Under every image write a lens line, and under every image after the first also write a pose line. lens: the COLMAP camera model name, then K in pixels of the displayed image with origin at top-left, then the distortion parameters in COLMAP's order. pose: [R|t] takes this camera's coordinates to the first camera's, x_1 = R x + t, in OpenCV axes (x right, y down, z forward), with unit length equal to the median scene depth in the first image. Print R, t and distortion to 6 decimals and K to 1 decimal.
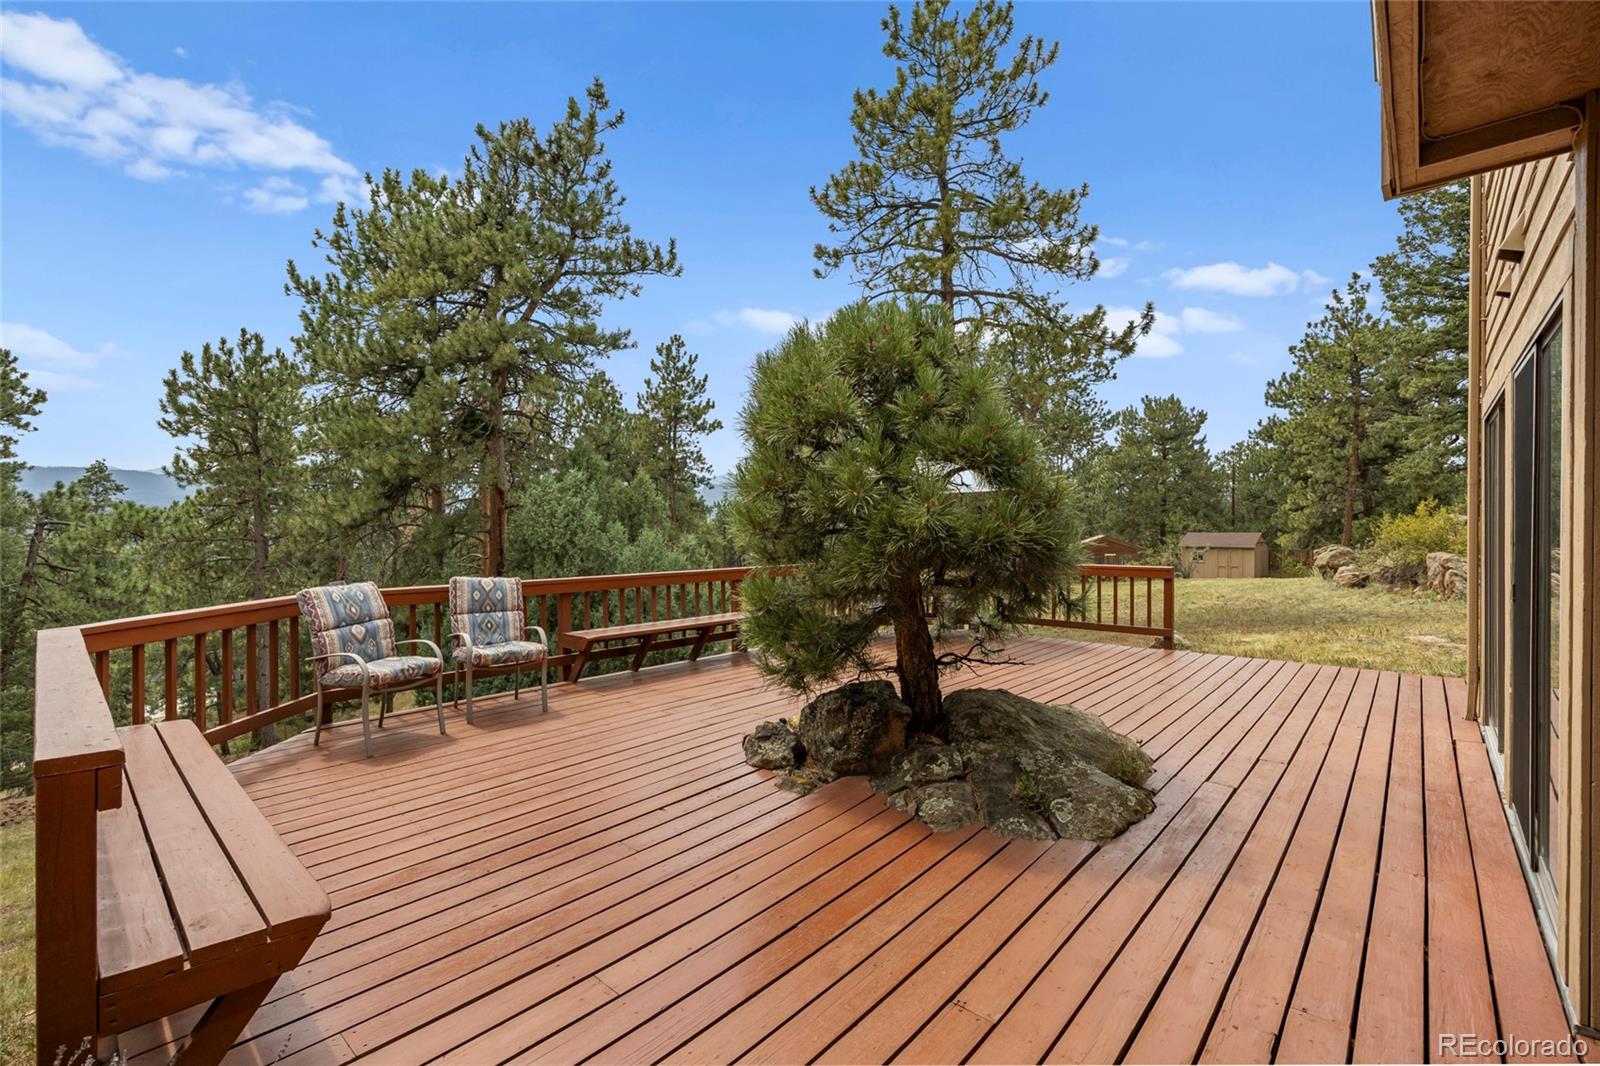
lens RADIAL K [[700.4, 0, 800.0], [0, 700.4, 533.0], [0, 0, 1]] dist [-0.010774, 0.000513]
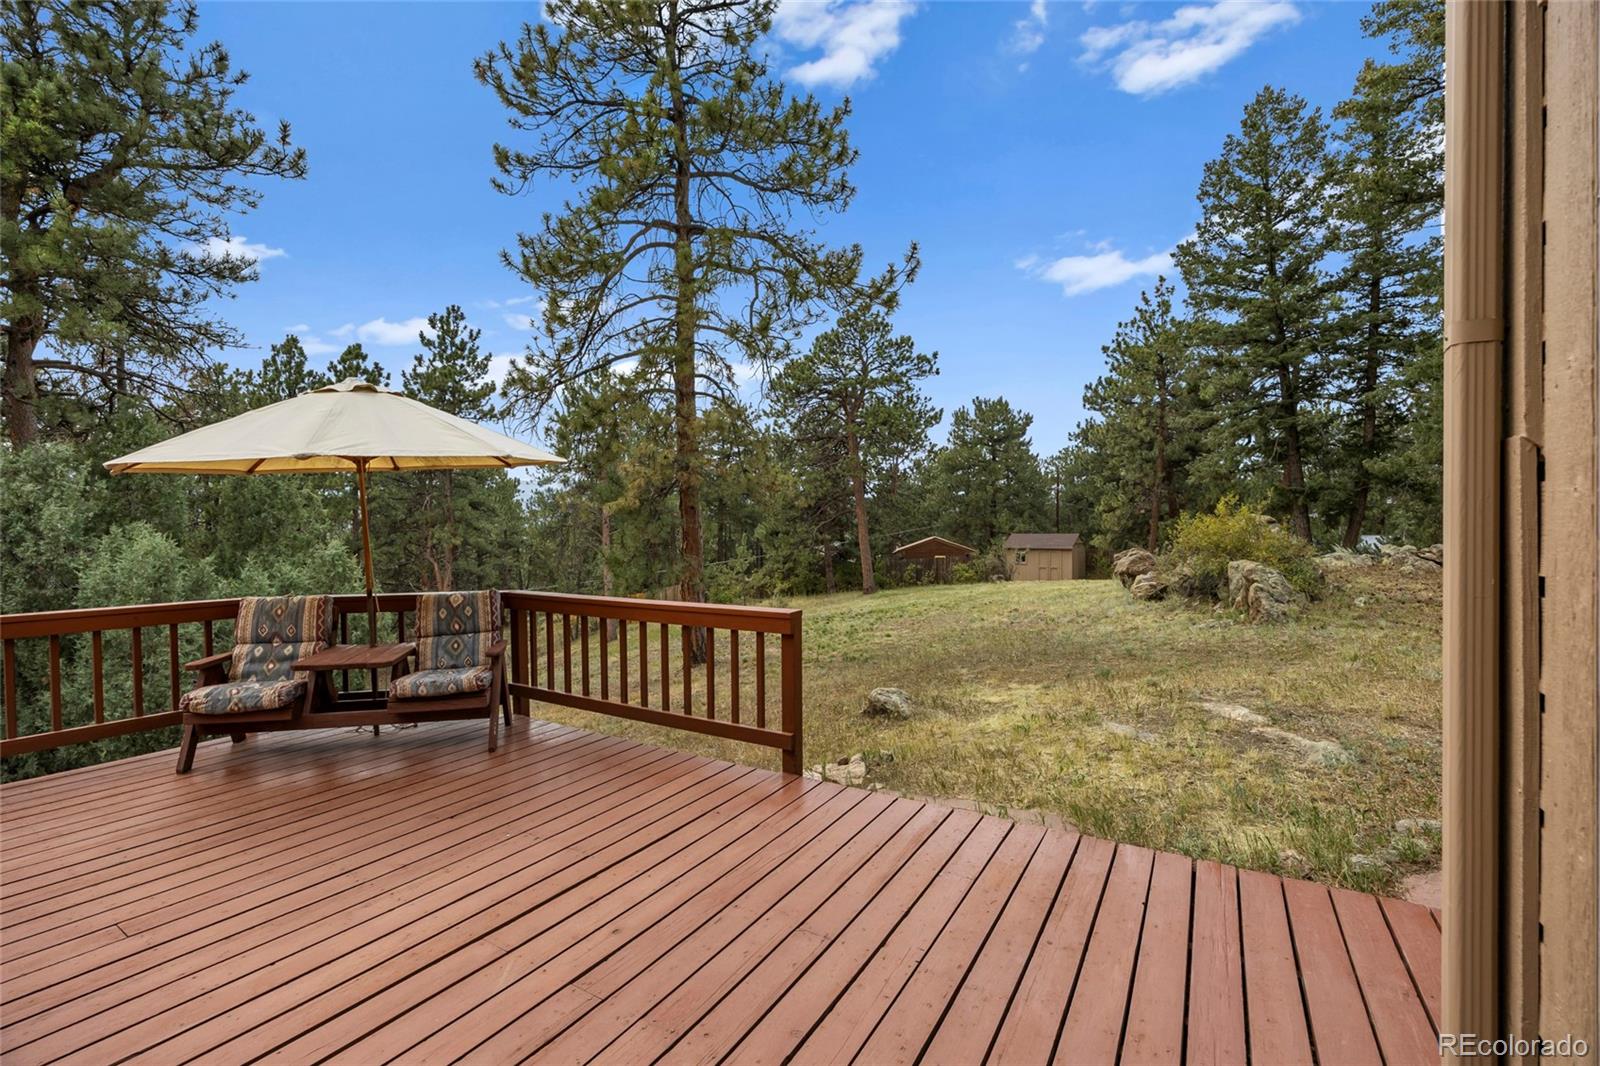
lens RADIAL K [[679.8, 0, 804.3], [0, 679.8, 535.5], [0, 0, 1]] dist [-0.013845, 0.000103]
pose [[0.983561, -0.004100, 0.180531, 0.109444], [0.003802, 0.999991, 0.001998, -0.001670], [-0.180537, -0.001278, 0.983567, 0.125153]]
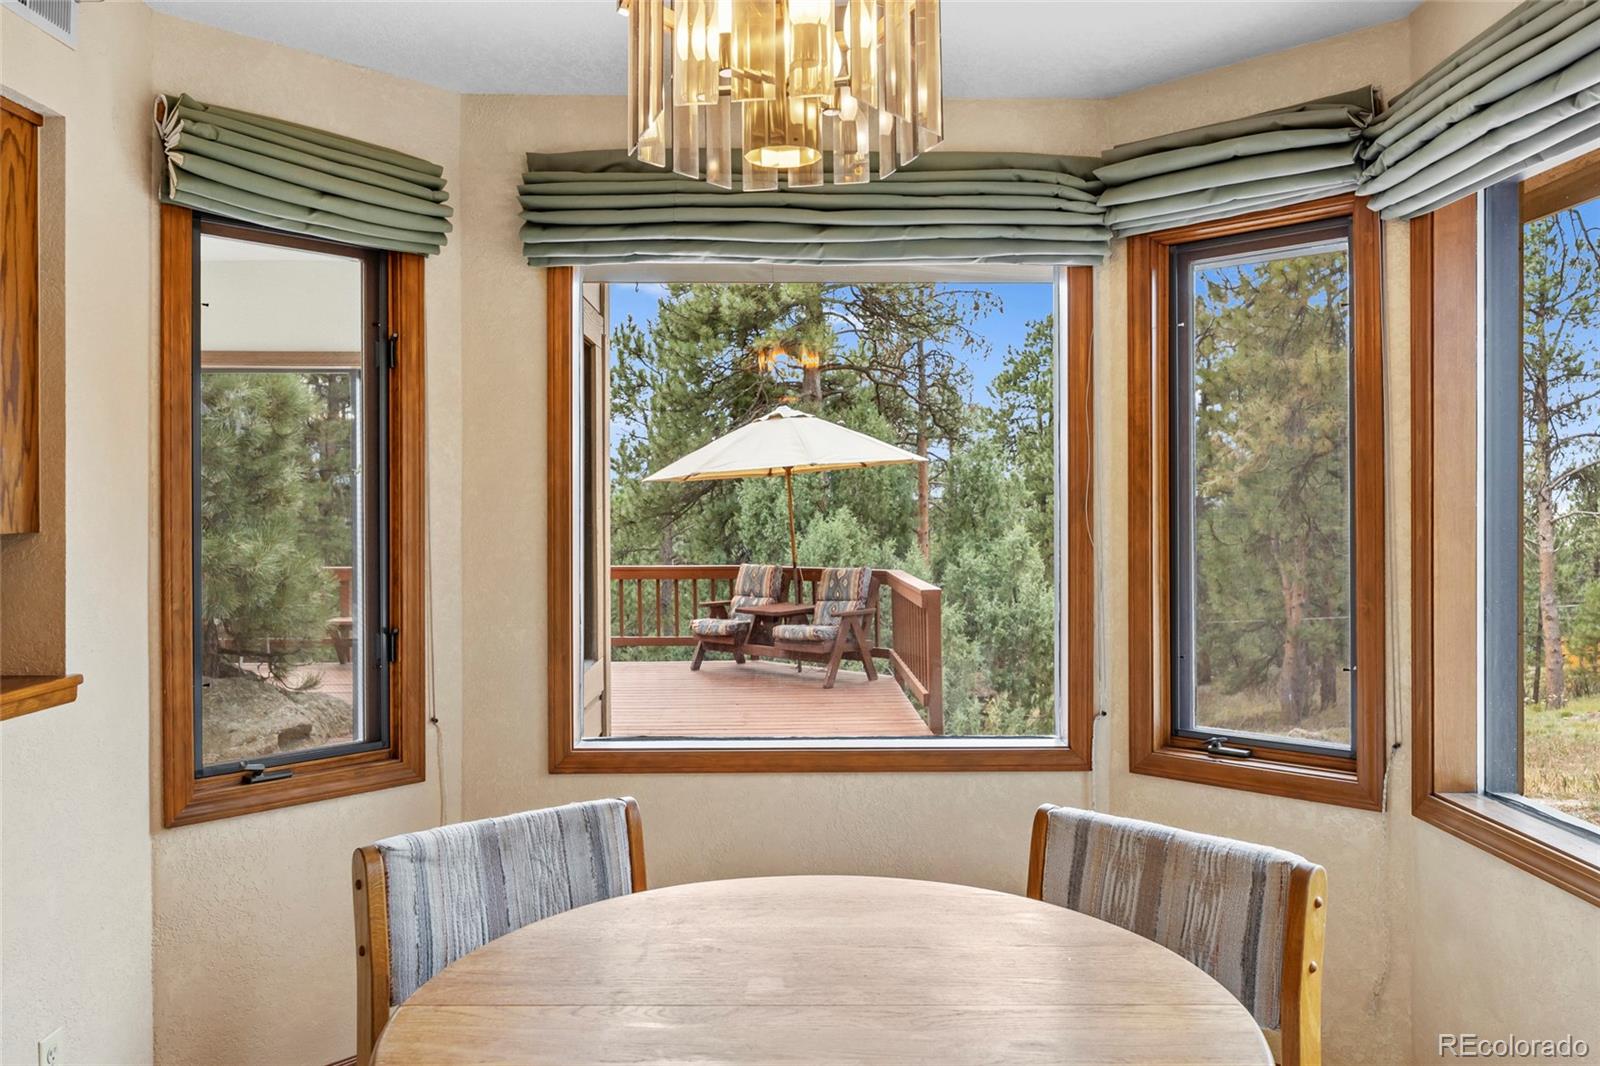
lens RADIAL K [[1156.0, 0, 804.3], [0, 1156.0, 513.1], [0, 0, 1]] dist [-0.009734, 0.004287]
pose [[0.680788, -0.000749, -0.732481, 0.270511], [-0.004168, 0.999979, -0.004896, -0.002510], [0.732469, 0.006386, 0.680770, 0.067129]]
